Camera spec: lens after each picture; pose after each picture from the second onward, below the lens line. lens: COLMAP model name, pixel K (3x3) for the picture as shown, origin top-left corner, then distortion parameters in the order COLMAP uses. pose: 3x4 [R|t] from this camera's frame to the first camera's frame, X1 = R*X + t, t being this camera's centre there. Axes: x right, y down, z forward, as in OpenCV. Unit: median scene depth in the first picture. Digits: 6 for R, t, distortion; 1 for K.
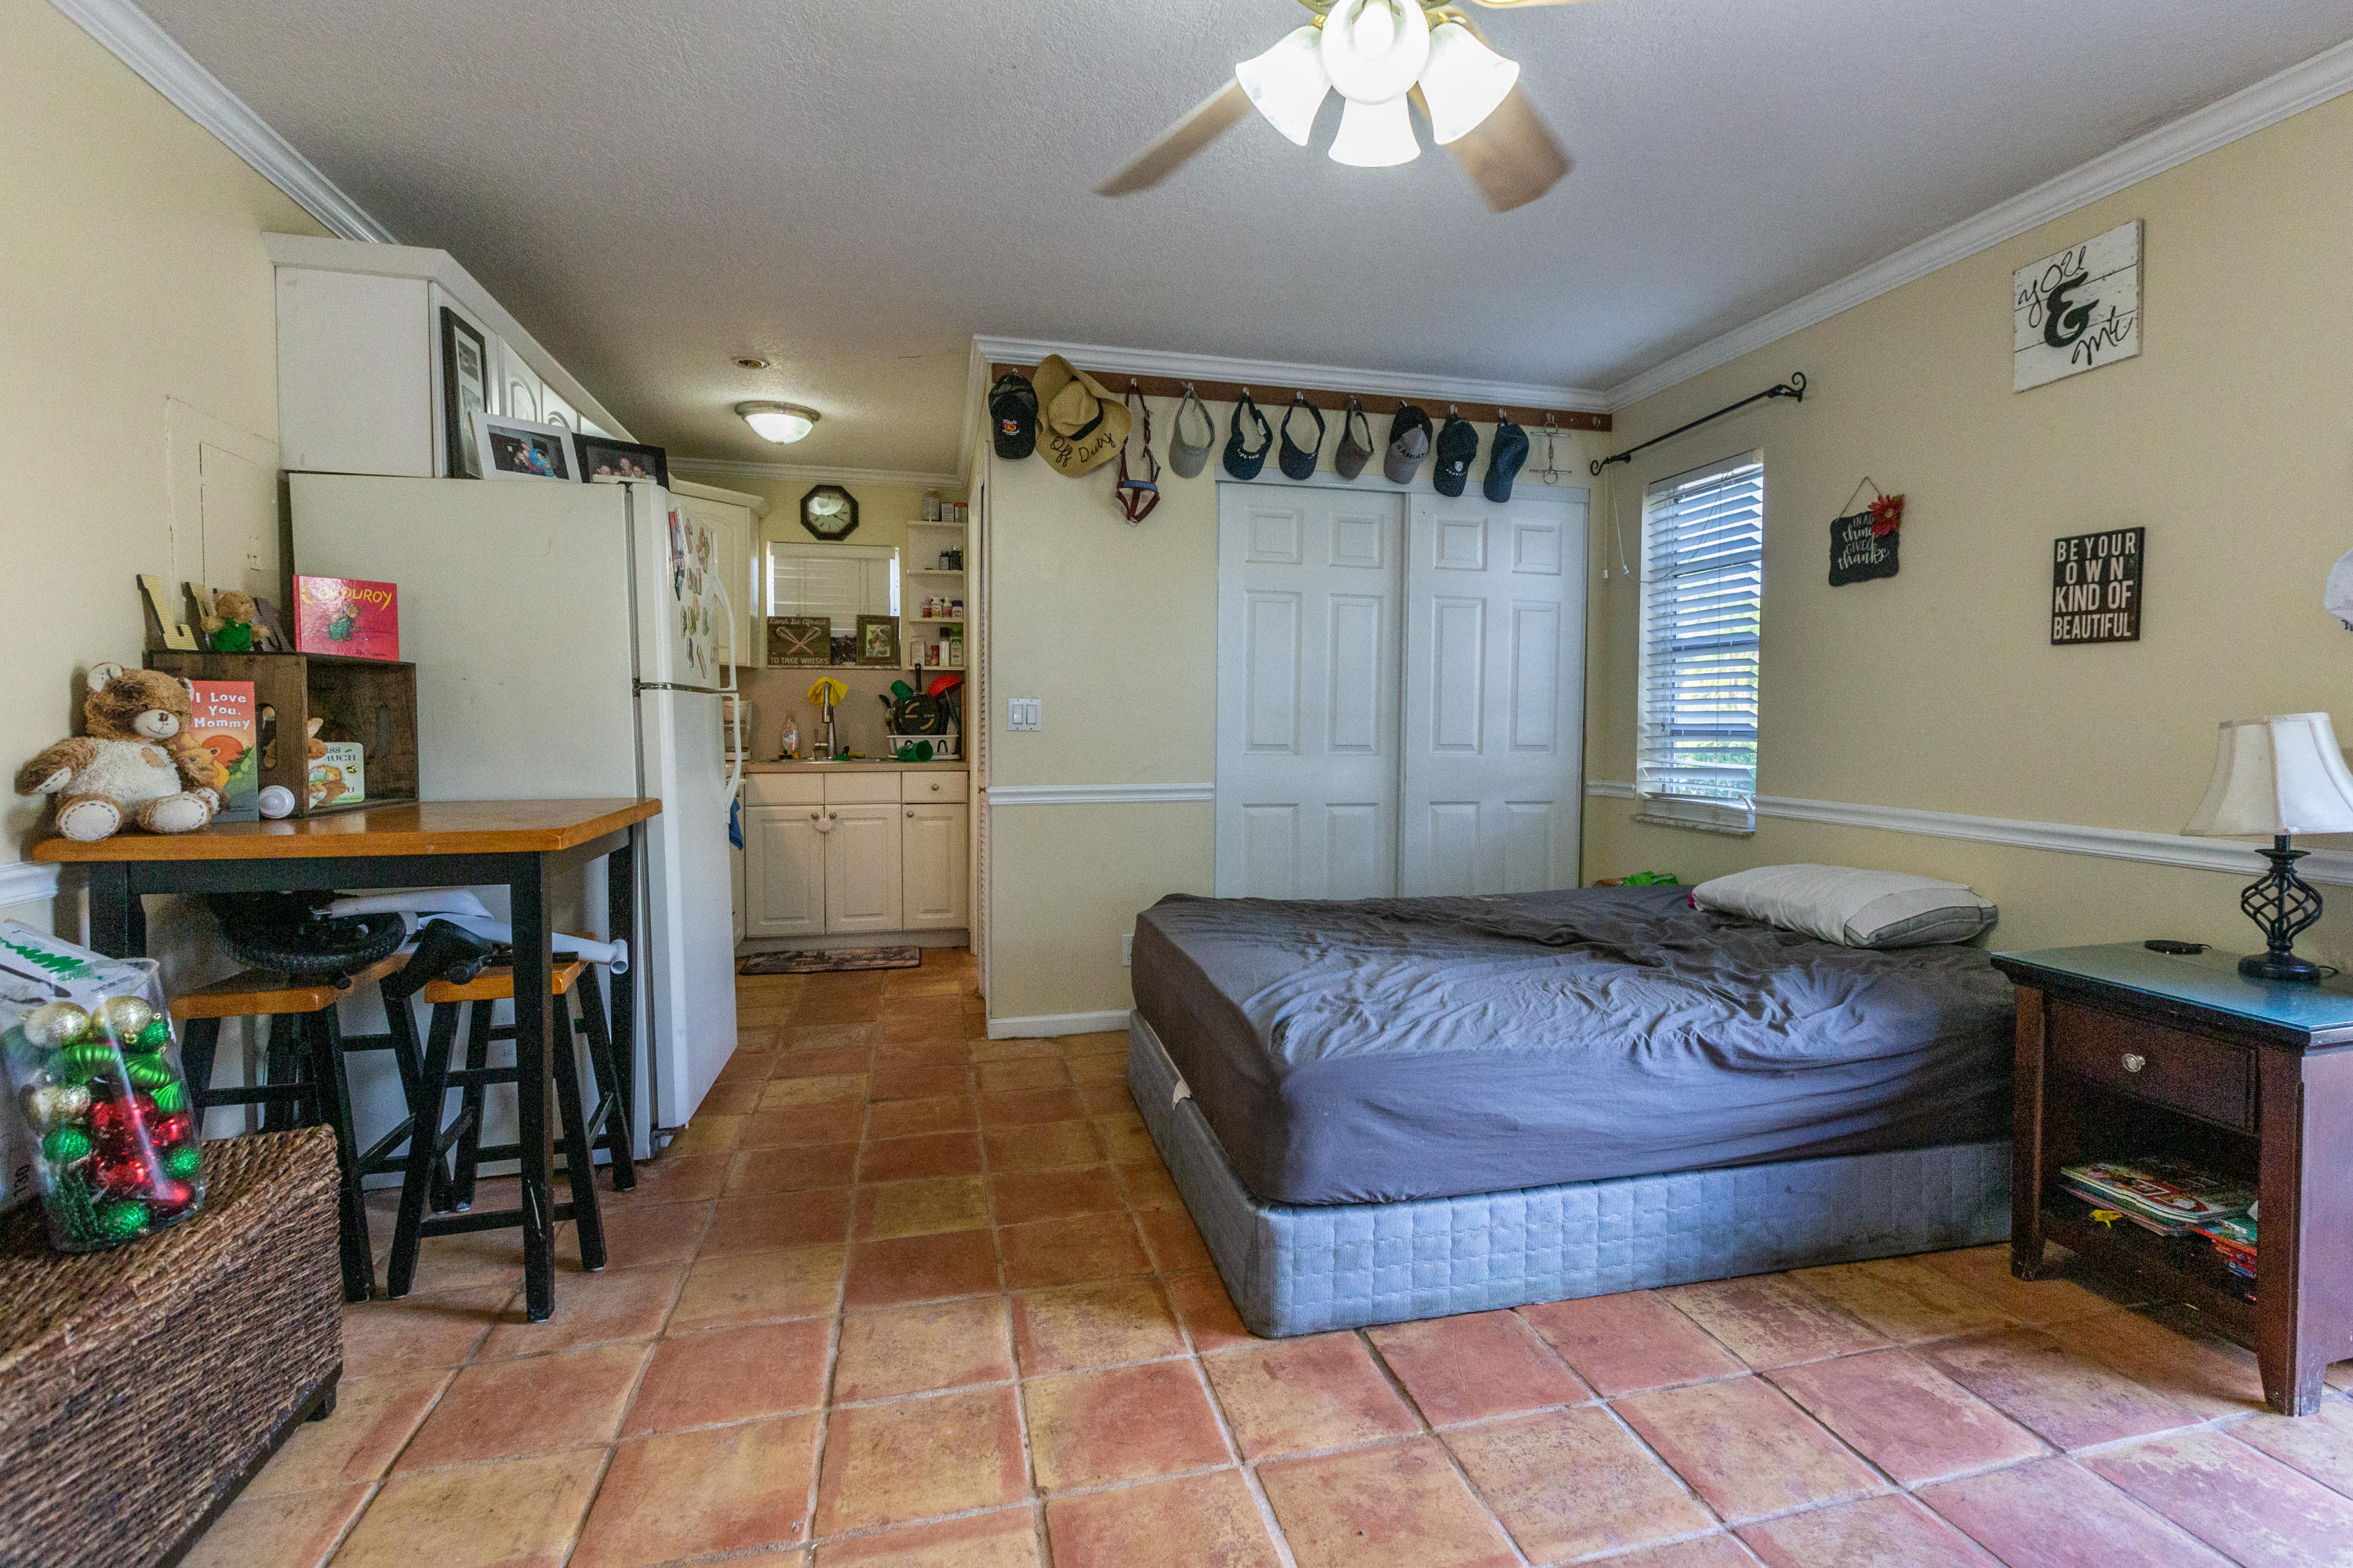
lens RADIAL K [[1080.9, 0, 1192.8], [0, 1080.9, 762.4], [0, 0, 1]] dist [-0.002376, 0.000394]
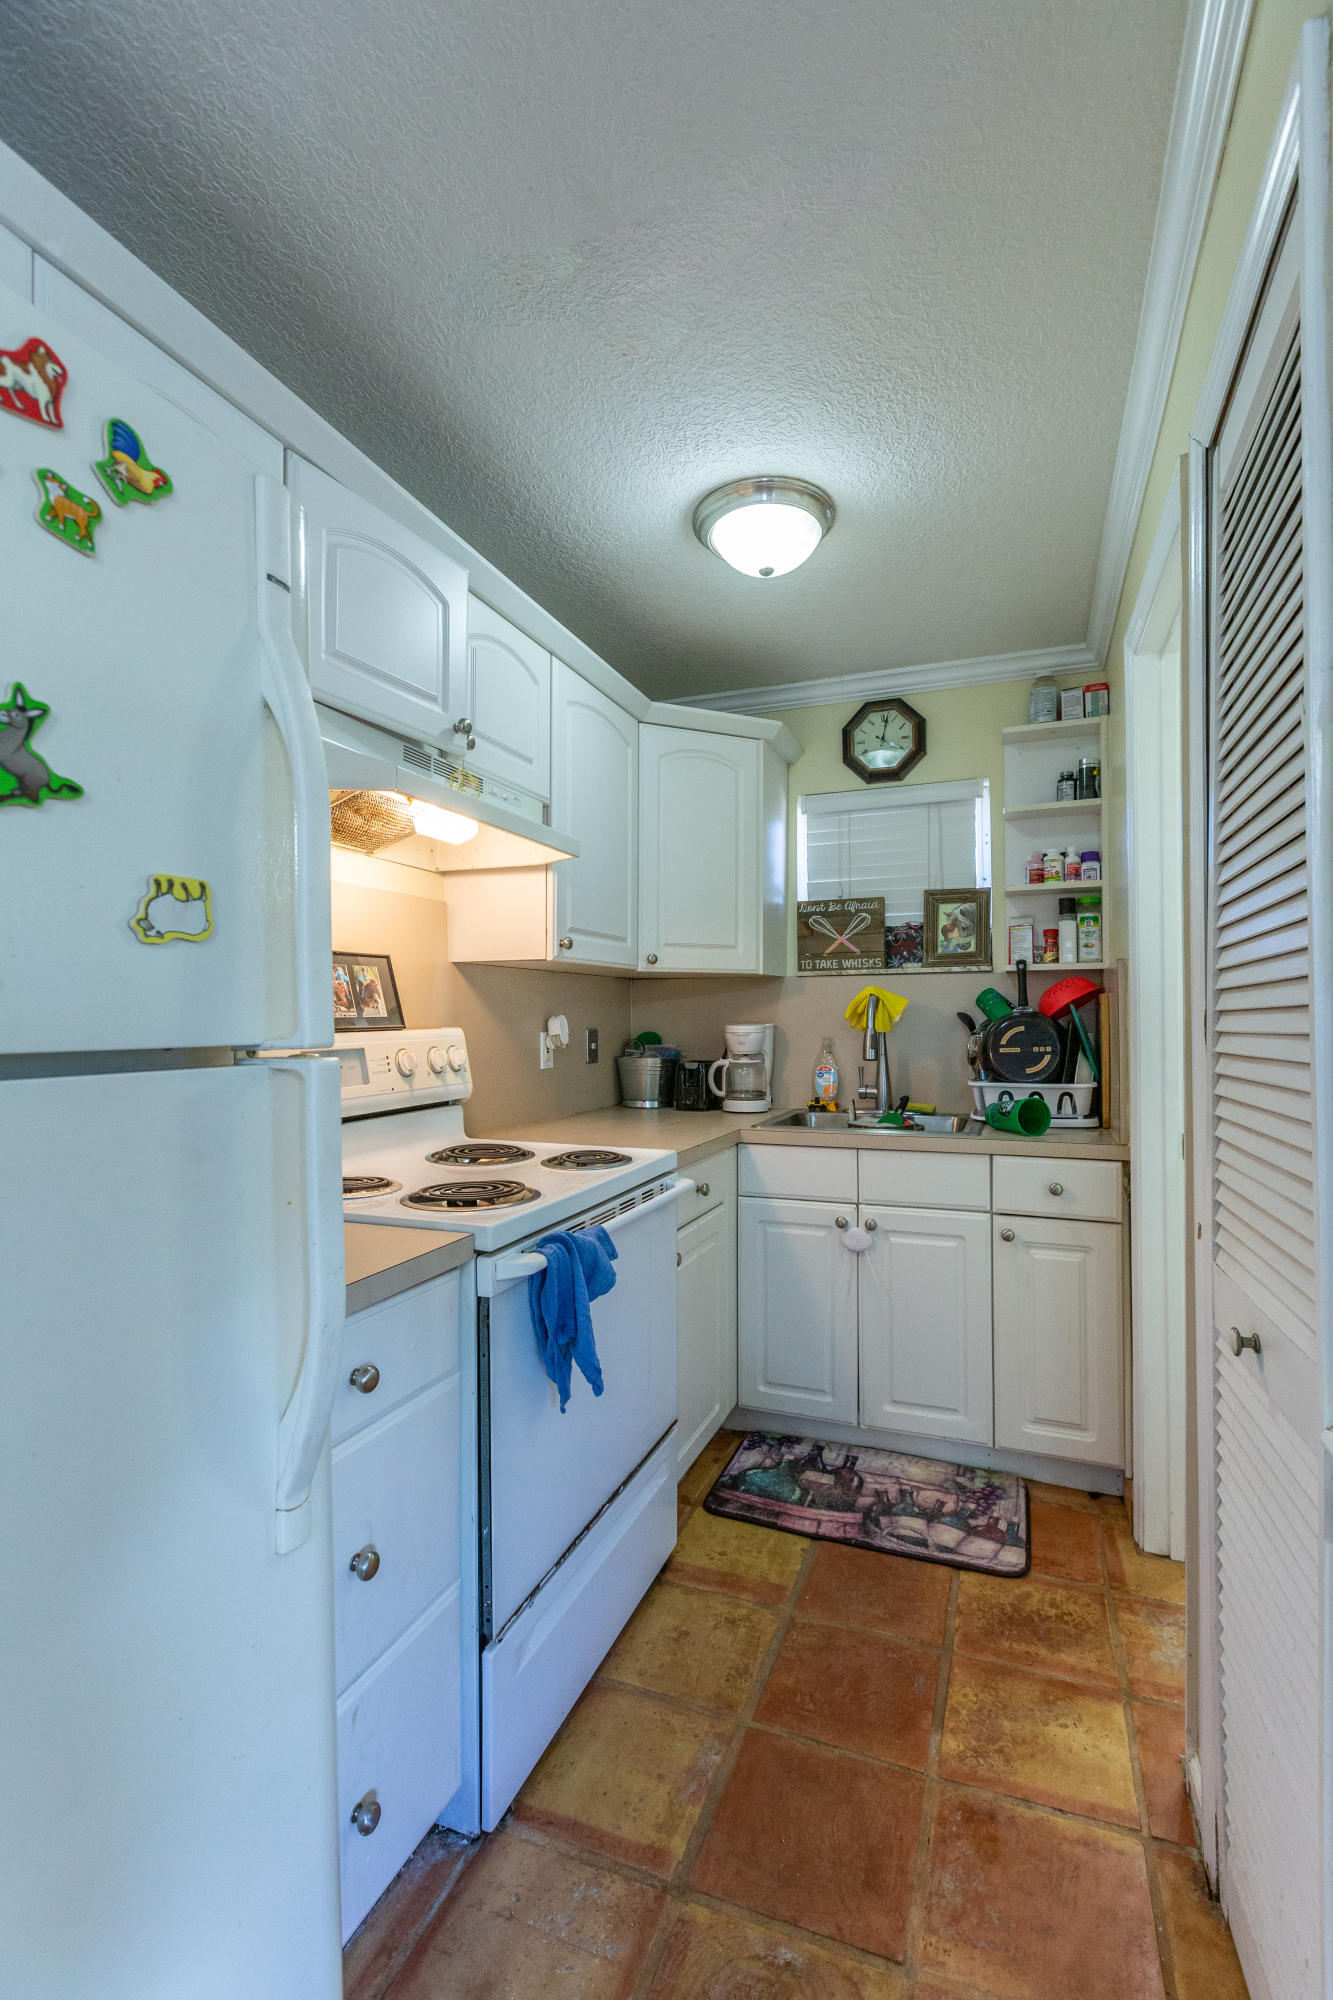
lens RADIAL K [[918.7, 0, 680.1], [0, 918.7, 999.3], [0, 0, 1]] dist [-0.002376, 0.000394]
pose [[0.823495, -0.020052, -0.566969, -0.121810], [-0.018569, 0.997887, -0.062263, -0.034465], [0.567020, 0.061801, 0.821382, 0.474923]]
